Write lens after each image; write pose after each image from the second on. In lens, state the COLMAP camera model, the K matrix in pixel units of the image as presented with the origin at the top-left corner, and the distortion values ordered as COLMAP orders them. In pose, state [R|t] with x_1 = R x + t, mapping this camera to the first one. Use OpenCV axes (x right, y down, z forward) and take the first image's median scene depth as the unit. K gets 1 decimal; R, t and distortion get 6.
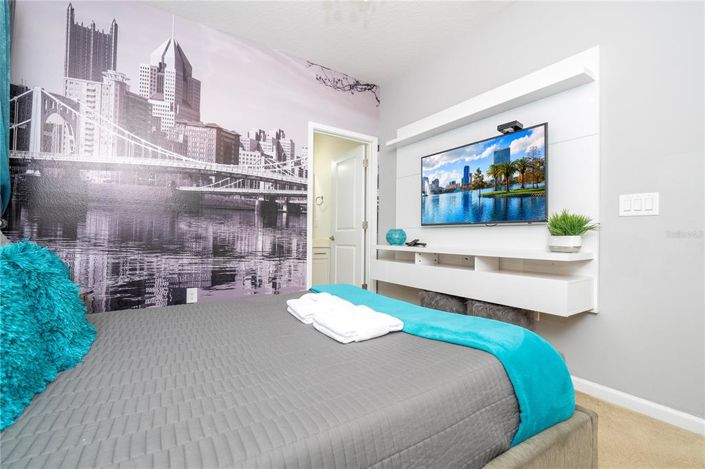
lens RADIAL K [[317.0, 0, 352.9], [0, 317.0, 231.7], [0, 0, 1]] dist [-0.014375, 0.006033]
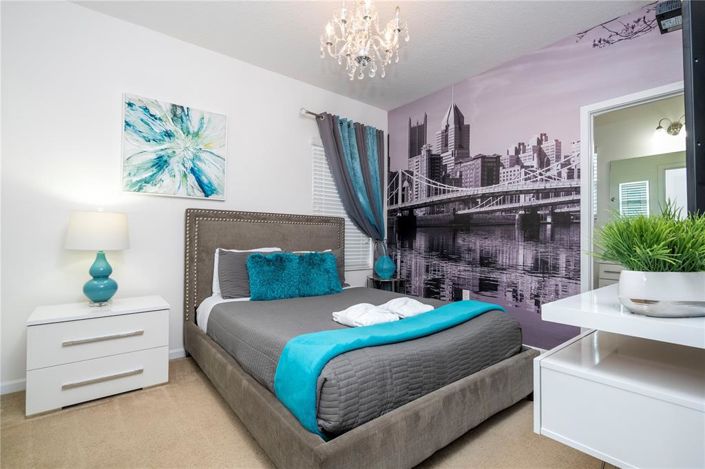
lens RADIAL K [[326.9, 0, 356.3], [0, 326.9, 235.1], [0, 0, 1]] dist [-0.000742, 0.000319]
pose [[0.096037, -0.028381, -0.994973, 0.728486], [0.002760, 0.999597, -0.028247, -0.005258], [0.995374, -0.000033, 0.096077, 0.420715]]
